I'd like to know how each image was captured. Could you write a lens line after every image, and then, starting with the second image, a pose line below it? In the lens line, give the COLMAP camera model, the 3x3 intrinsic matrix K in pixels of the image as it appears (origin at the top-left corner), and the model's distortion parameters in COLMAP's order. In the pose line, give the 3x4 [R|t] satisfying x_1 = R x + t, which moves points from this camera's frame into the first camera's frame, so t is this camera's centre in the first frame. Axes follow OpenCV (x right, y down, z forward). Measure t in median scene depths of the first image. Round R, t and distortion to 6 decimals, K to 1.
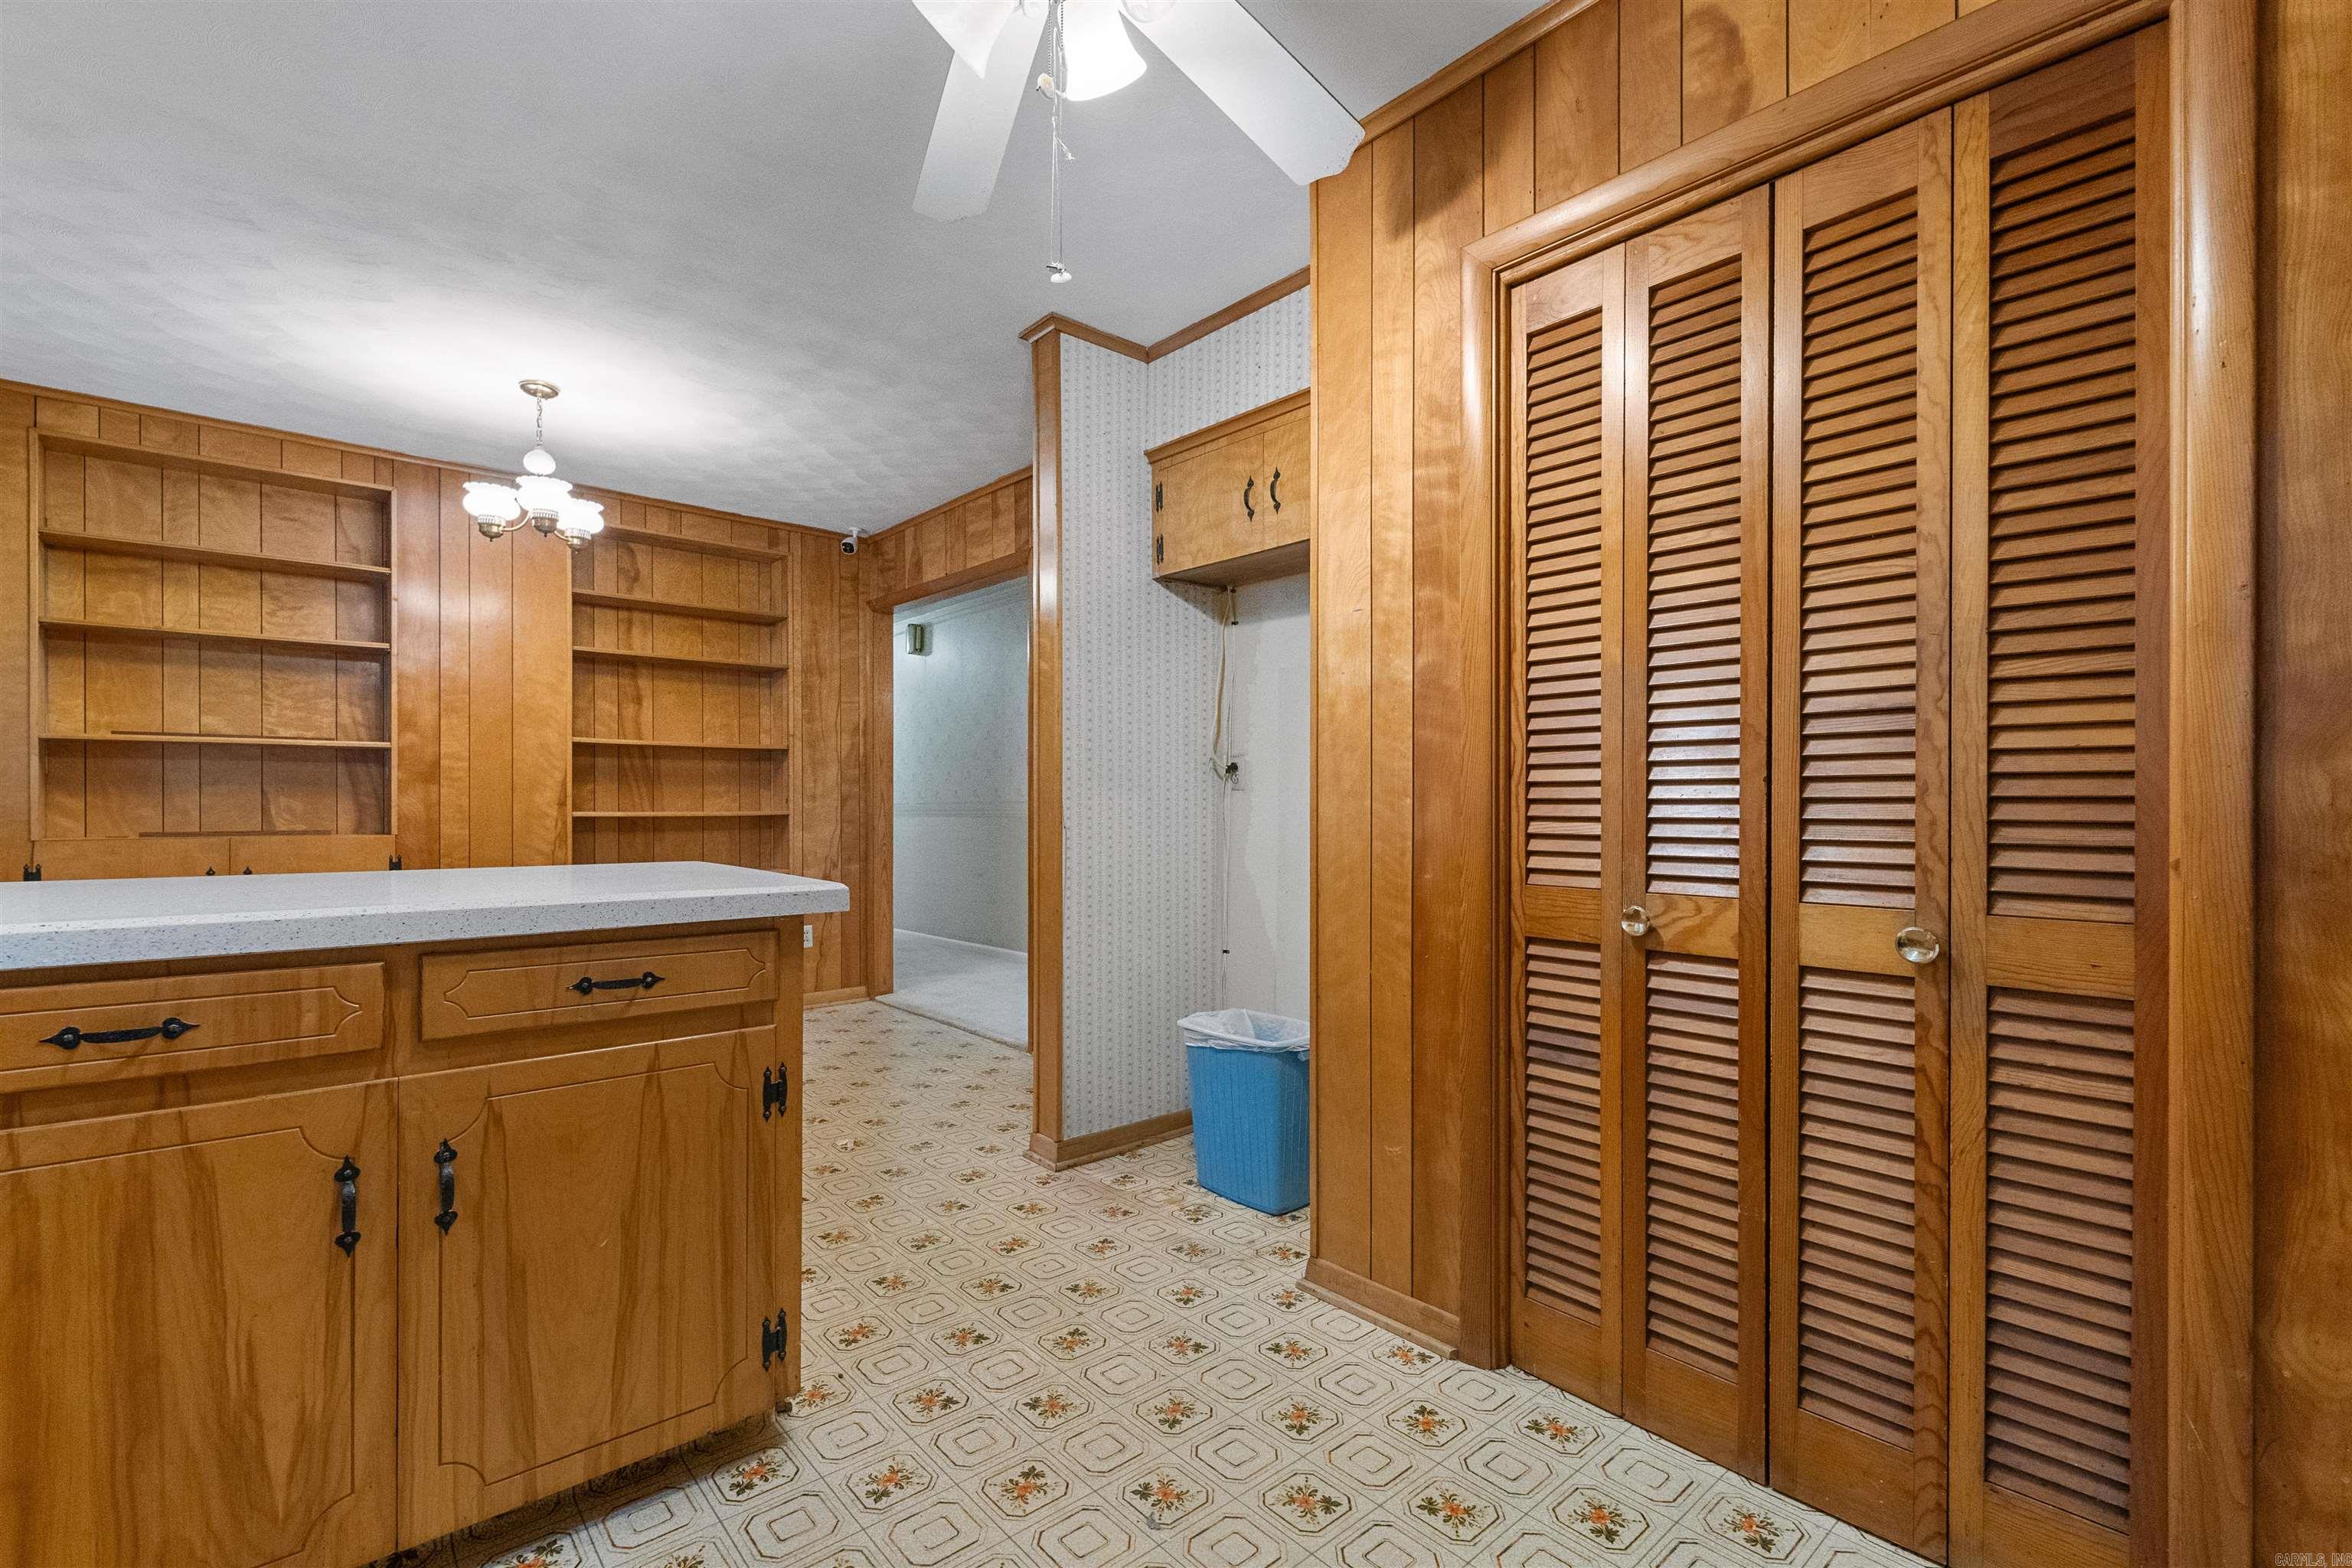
lens RADIAL K [[1029.7, 0, 1152.5], [0, 1029.7, 803.2], [0, 0, 1]] dist [0.002042, 0.000055]
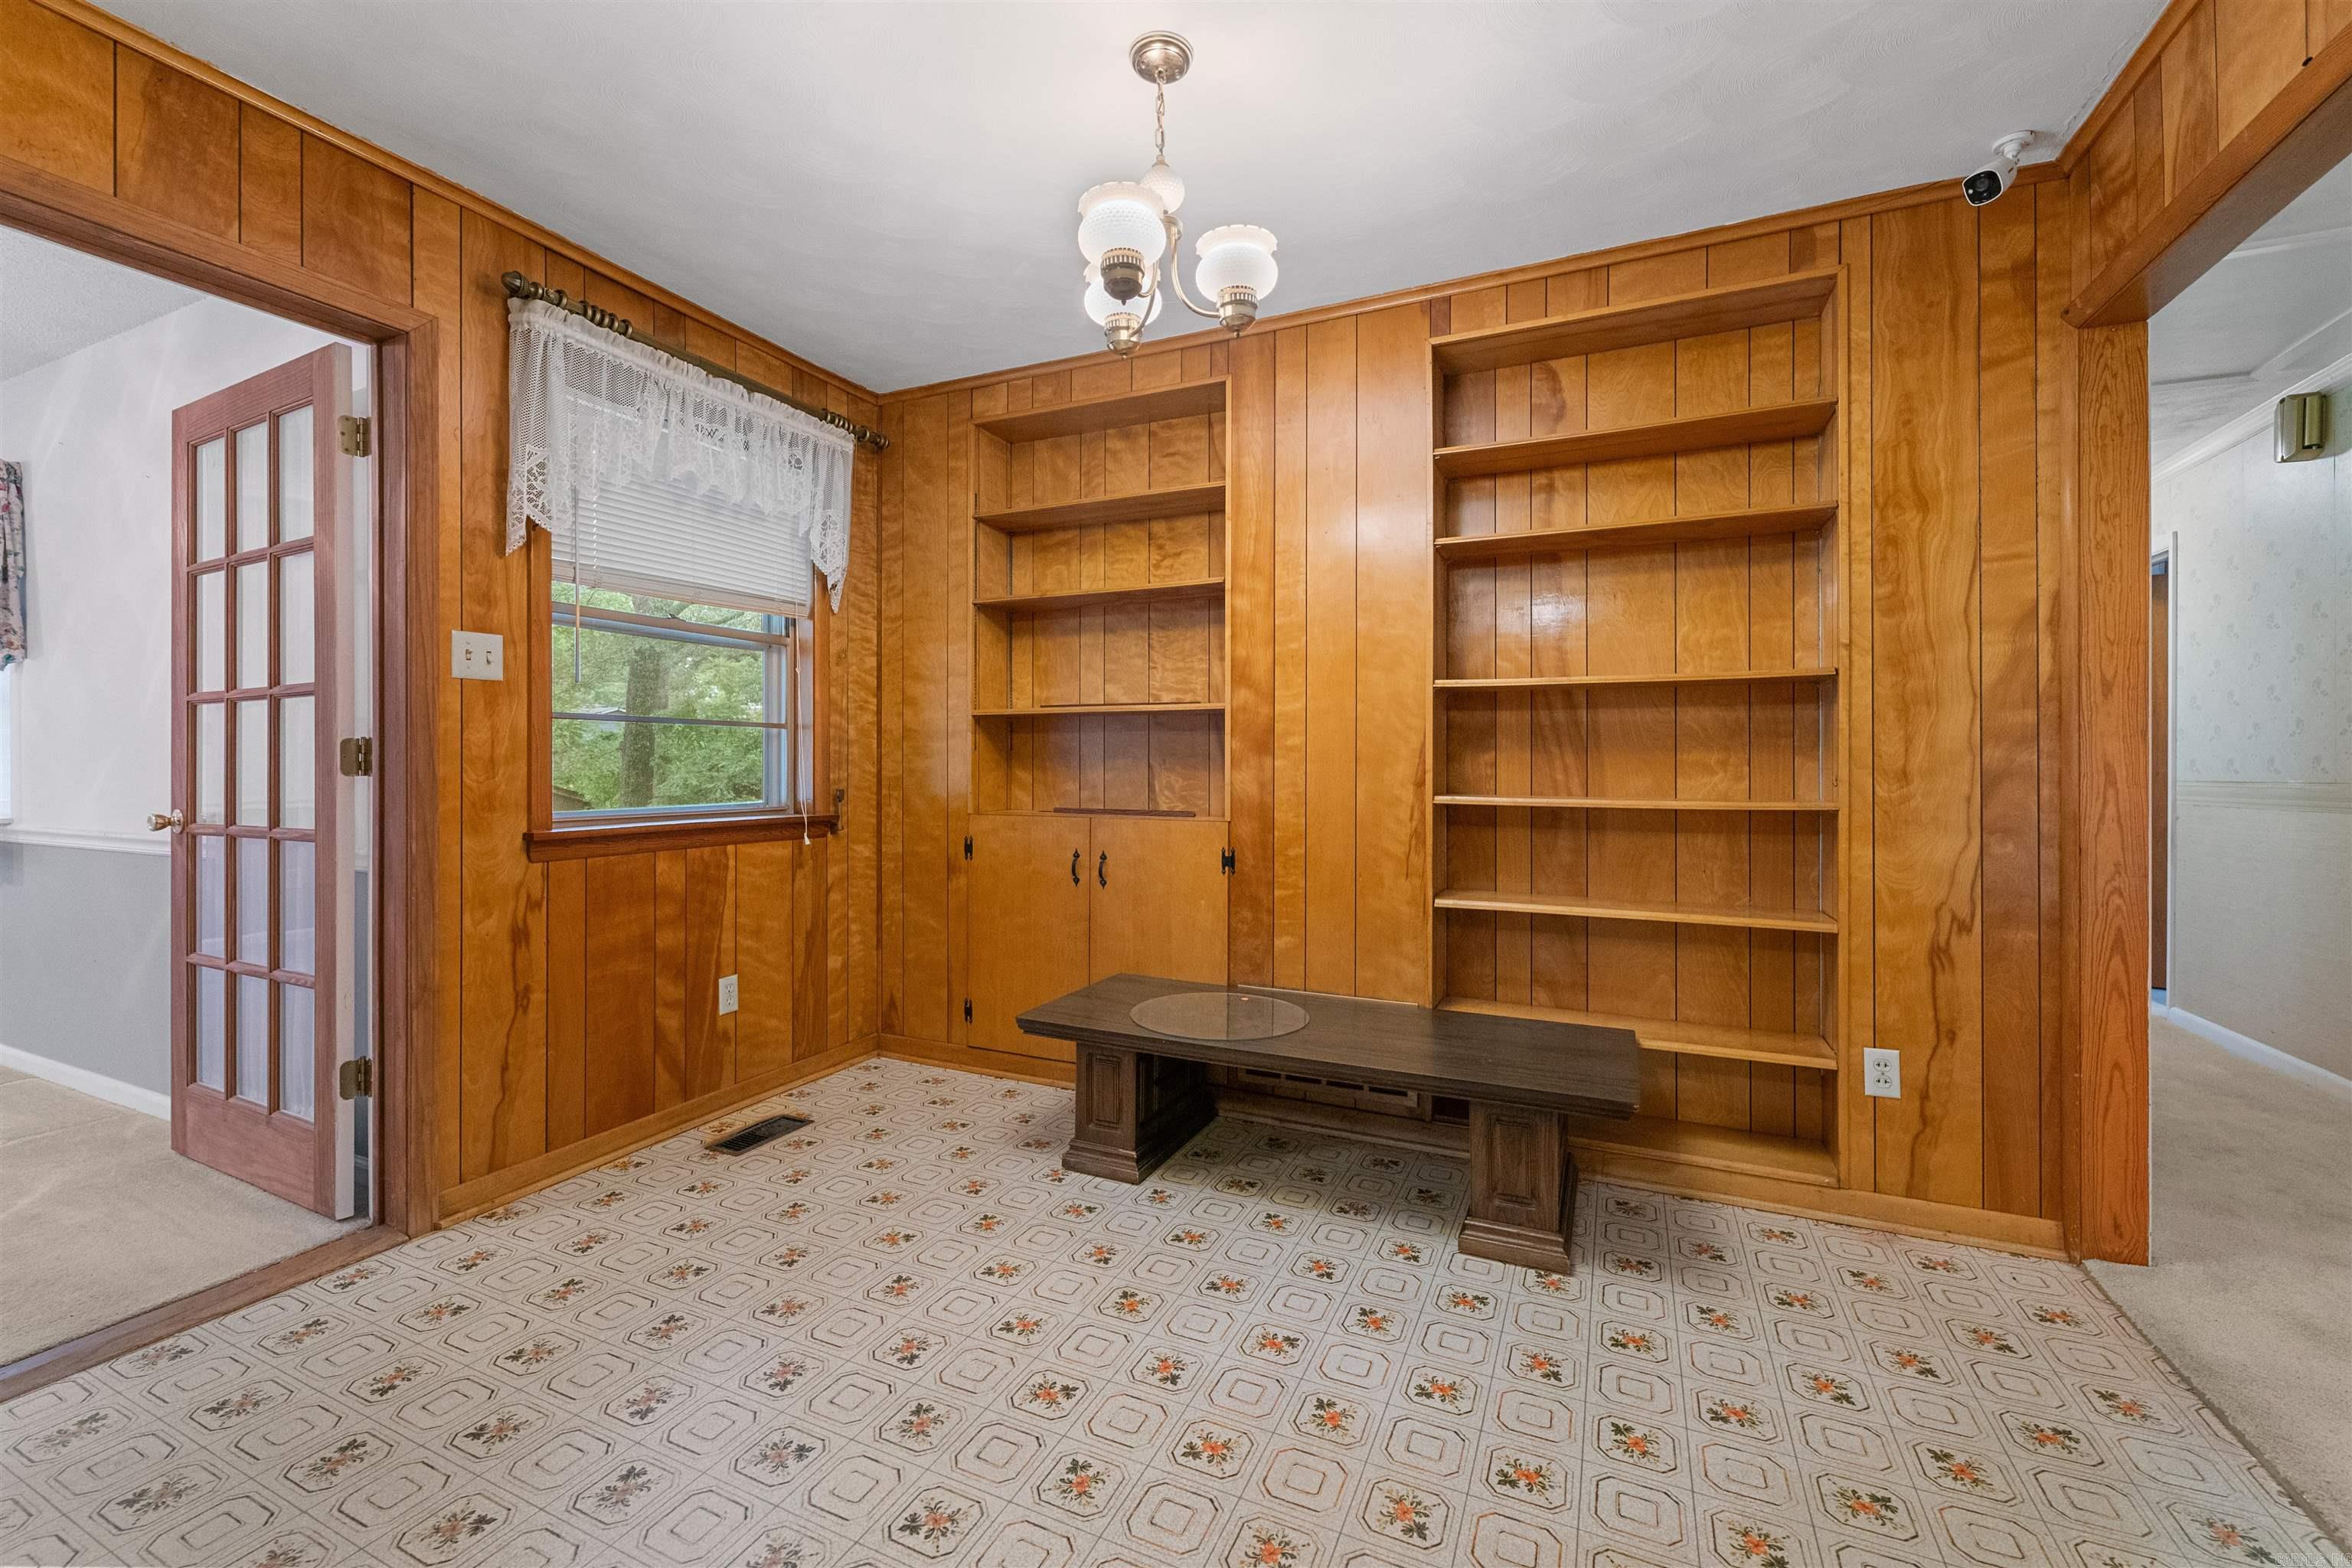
lens RADIAL K [[960.7, 0, 1178.1], [0, 960.7, 762.9], [0, 0, 1]] dist [0.000578, -0.000166]
pose [[0.420247, 0.000994, -0.907409, -0.093975], [-0.002093, 0.999998, 0.000126, -0.013361], [0.907408, 0.001846, 0.420248, 0.660314]]
